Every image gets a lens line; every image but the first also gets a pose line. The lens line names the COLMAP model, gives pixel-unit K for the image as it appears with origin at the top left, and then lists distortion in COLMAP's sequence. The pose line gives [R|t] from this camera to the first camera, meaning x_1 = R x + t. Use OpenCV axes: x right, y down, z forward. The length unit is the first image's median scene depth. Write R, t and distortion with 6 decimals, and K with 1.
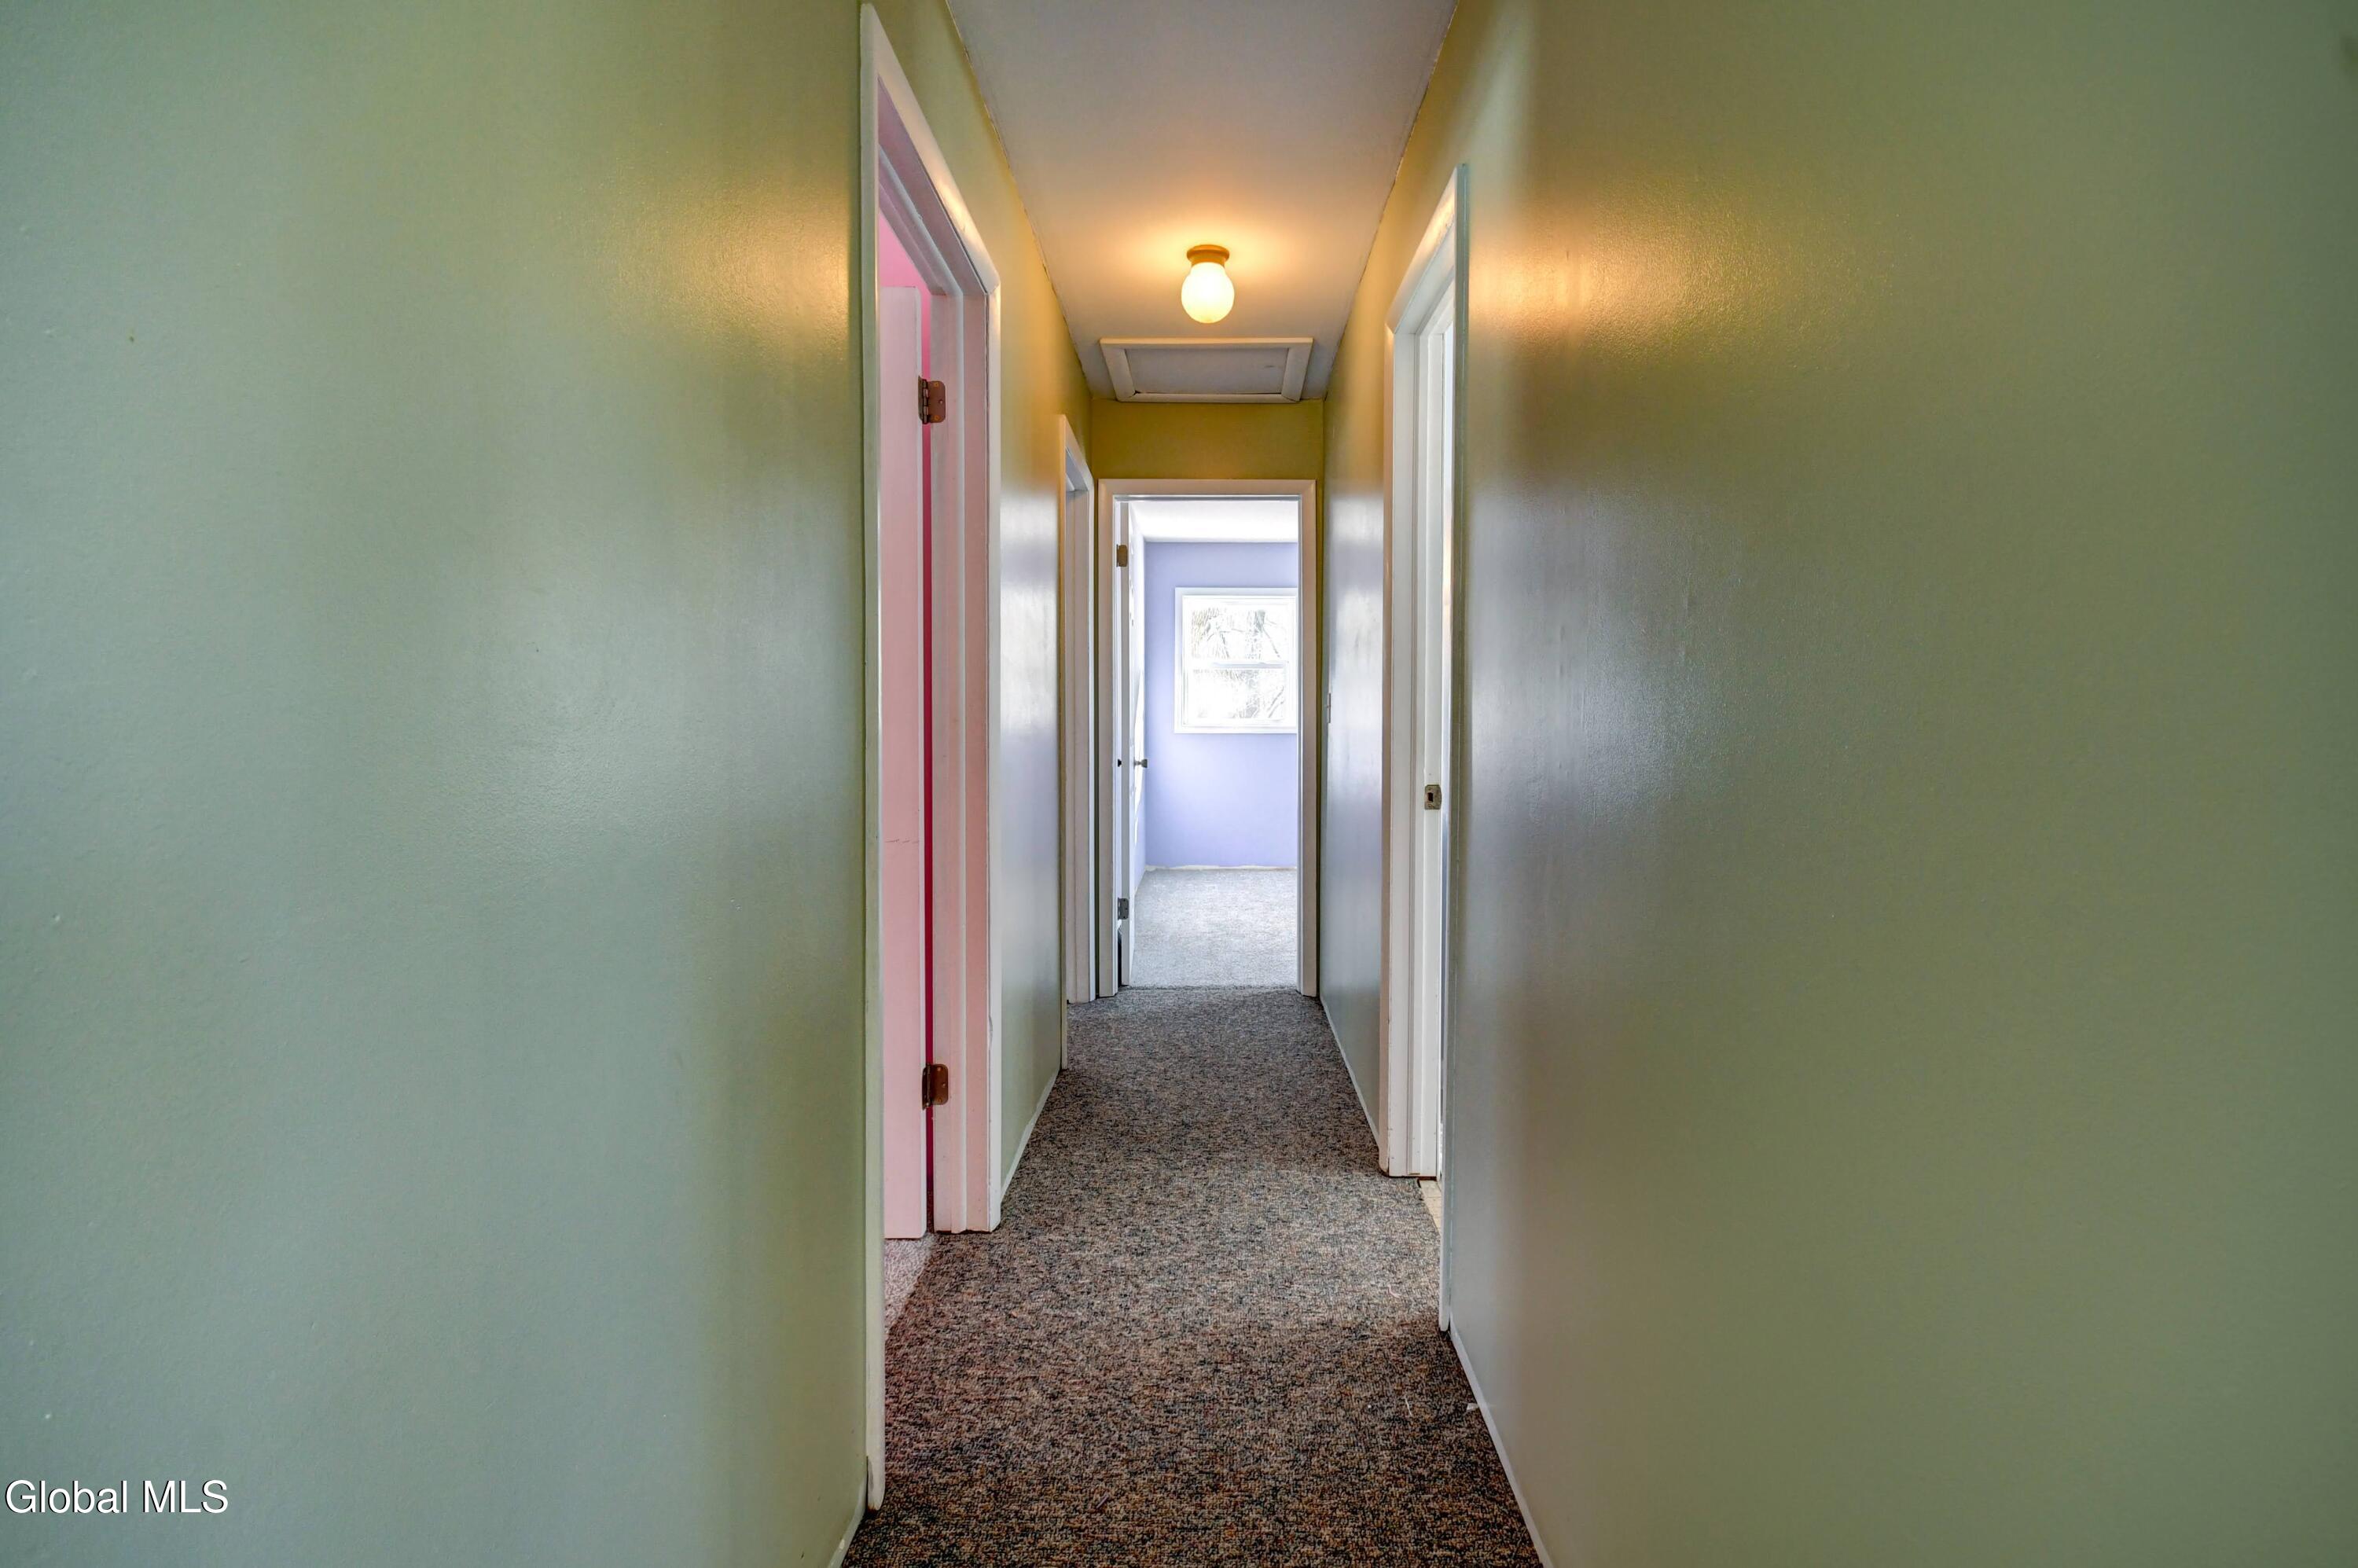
lens RADIAL K [[1057.1, 0, 1185.8], [0, 1057.1, 744.1], [0, 0, 1]] dist [0.010023, -0.000278]
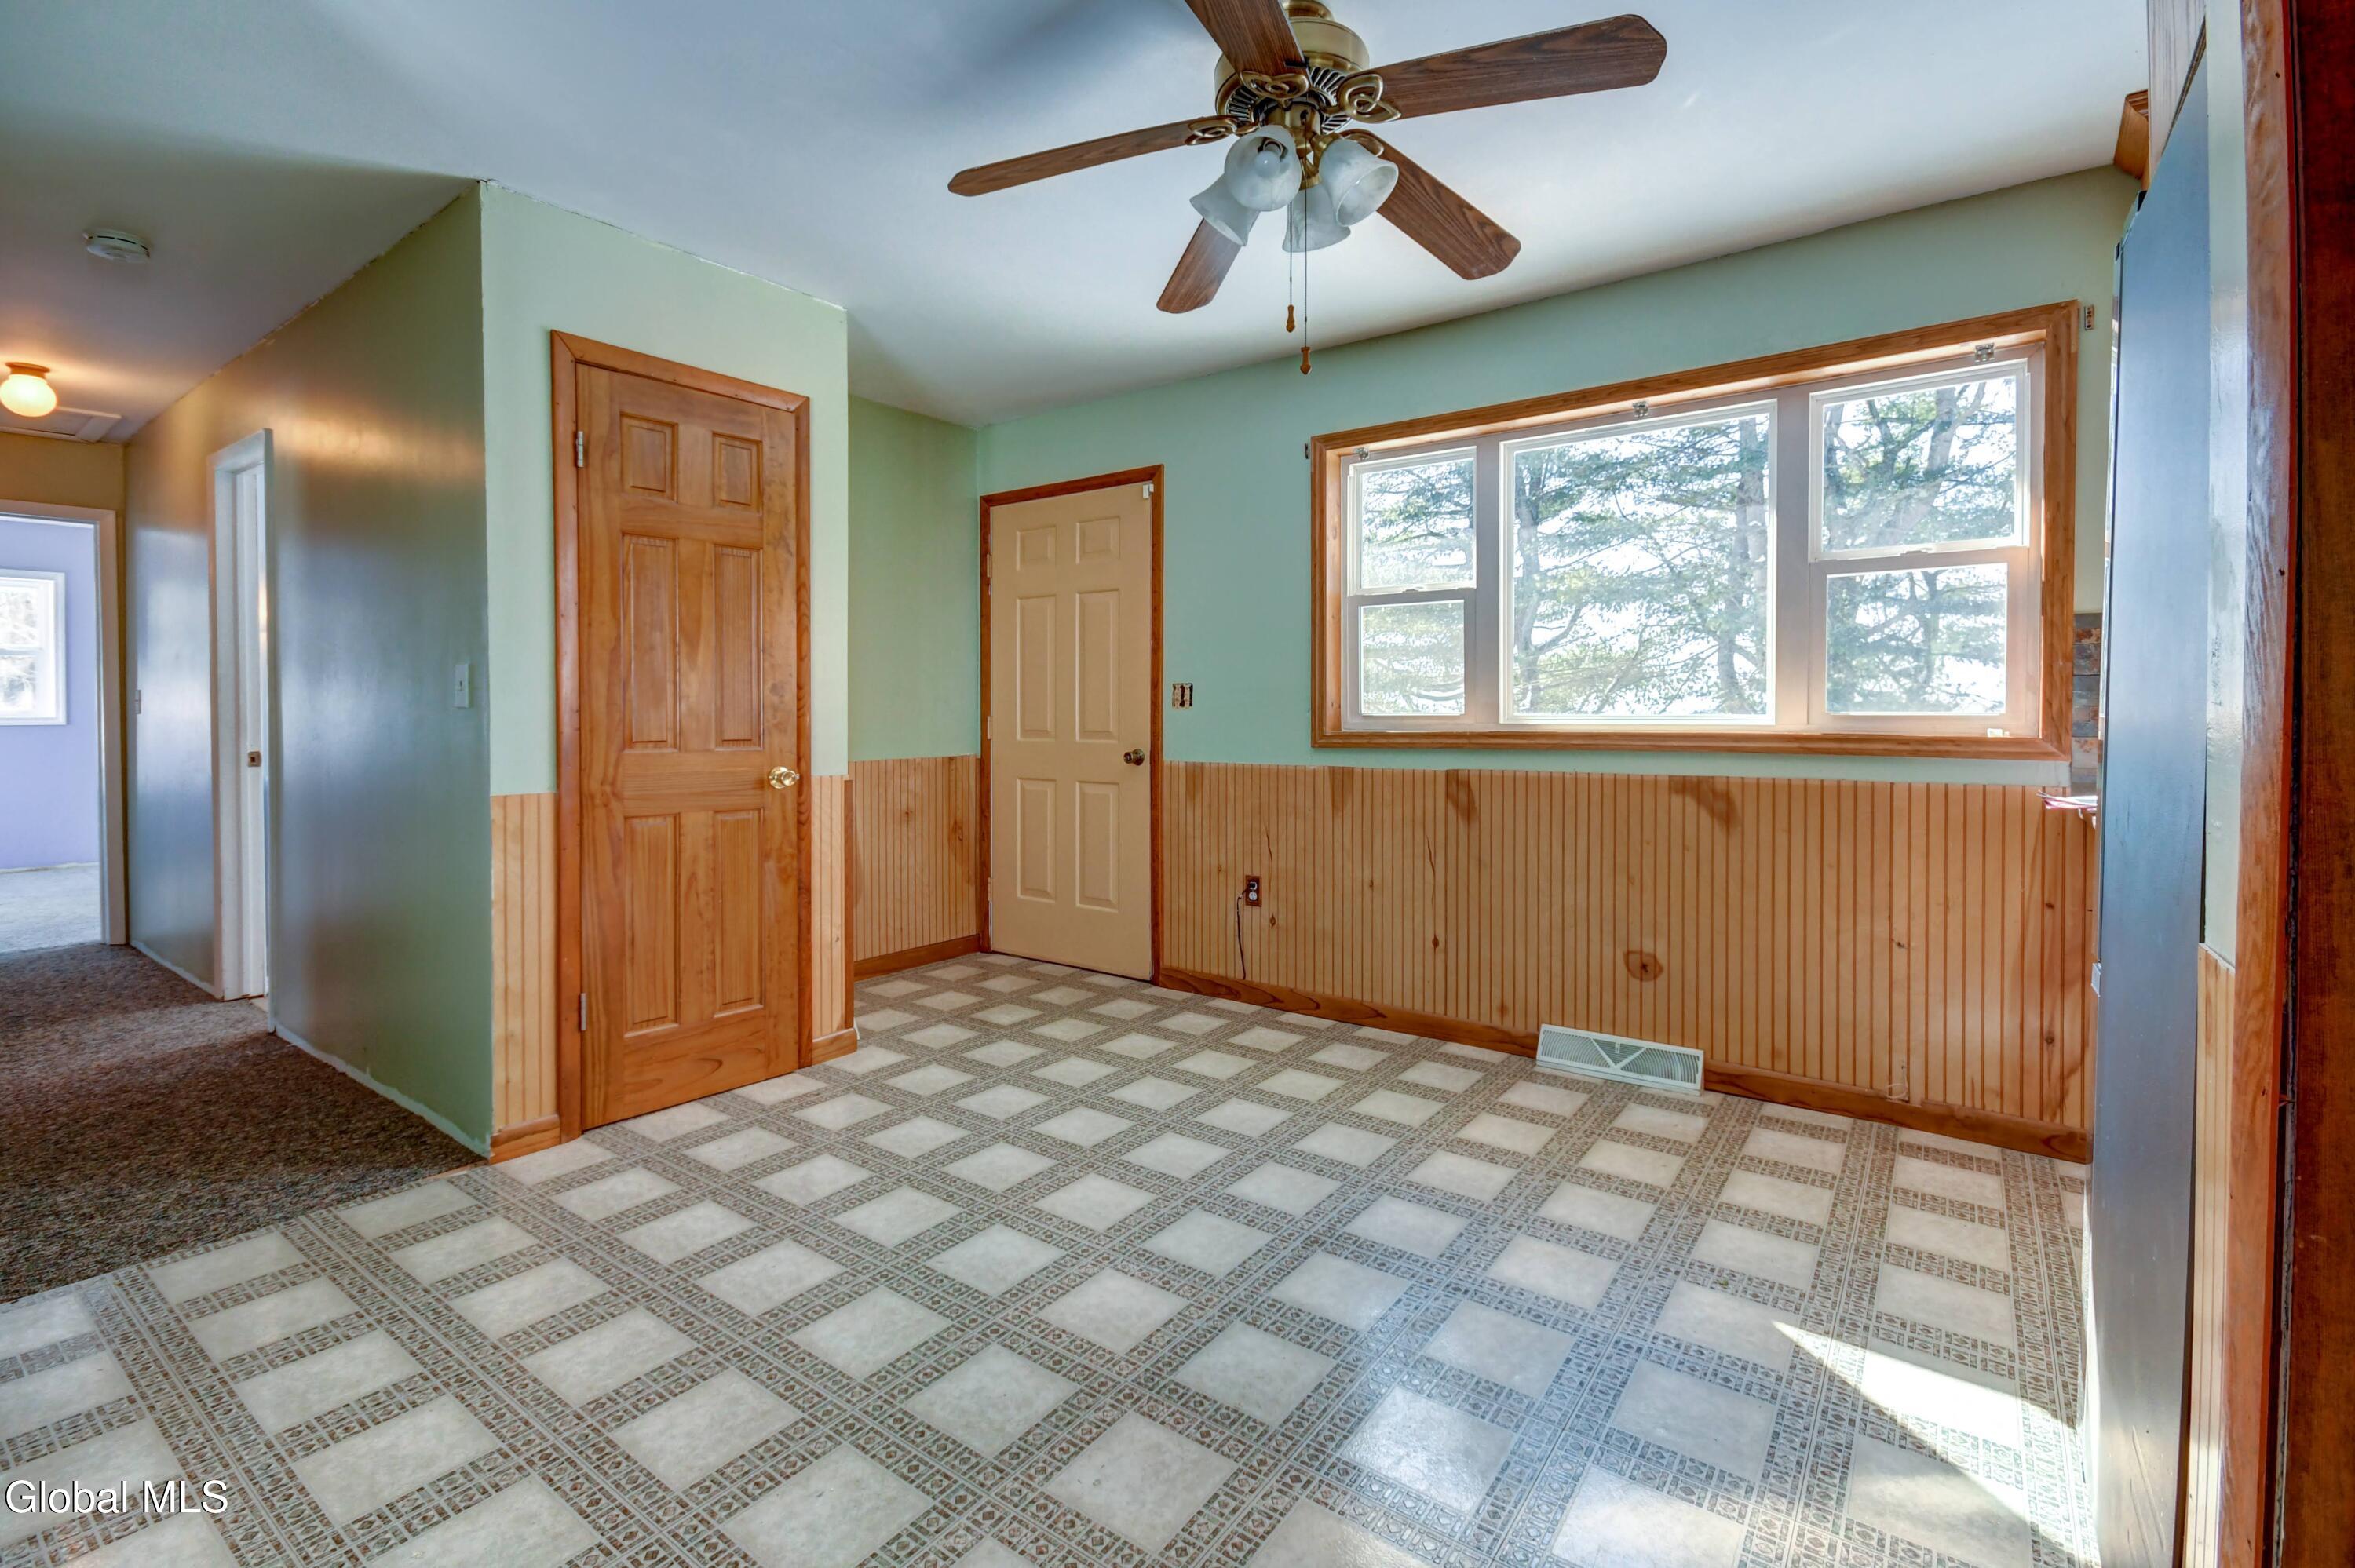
lens RADIAL K [[1055.6, 0, 1184.3], [0, 1055.6, 744.2], [0, 0, 1]] dist [0.010023, -0.000278]
pose [[0.575408, -0.019120, 0.817643, -0.263412], [0.017538, 0.999785, 0.011037, 0.034538], [-0.817679, 0.007990, 0.575619, -1.037351]]
